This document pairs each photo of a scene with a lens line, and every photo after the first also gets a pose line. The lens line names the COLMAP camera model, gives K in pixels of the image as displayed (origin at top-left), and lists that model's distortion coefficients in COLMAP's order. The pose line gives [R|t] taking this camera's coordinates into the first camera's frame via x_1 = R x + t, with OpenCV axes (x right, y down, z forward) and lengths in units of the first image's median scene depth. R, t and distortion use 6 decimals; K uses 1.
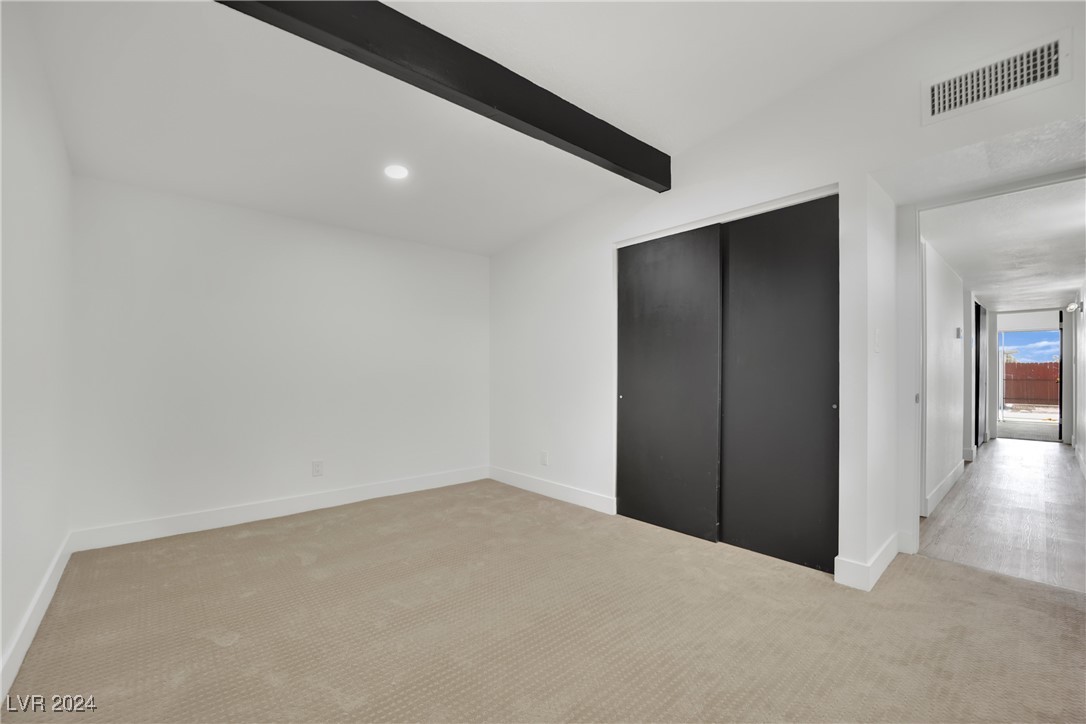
lens RADIAL K [[453.2, 0, 538.6], [0, 453.2, 360.0], [0, 0, 1]] dist [-0.017254, -0.000325]
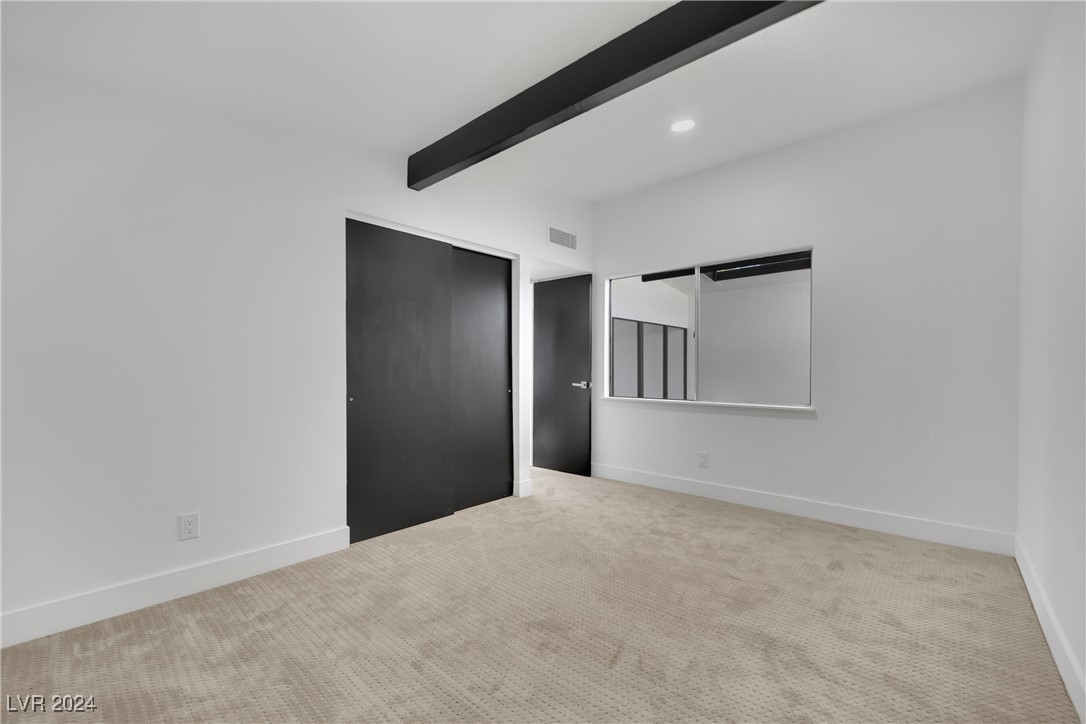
lens RADIAL K [[453.2, 0, 538.6], [0, 453.2, 360.0], [0, 0, 1]] dist [-0.017254, -0.000325]
pose [[-0.103407, 0.012530, 0.994560, -0.814030], [-0.029404, 0.999445, -0.015649, 0.012368], [-0.994204, -0.030862, -0.102981, 0.906722]]
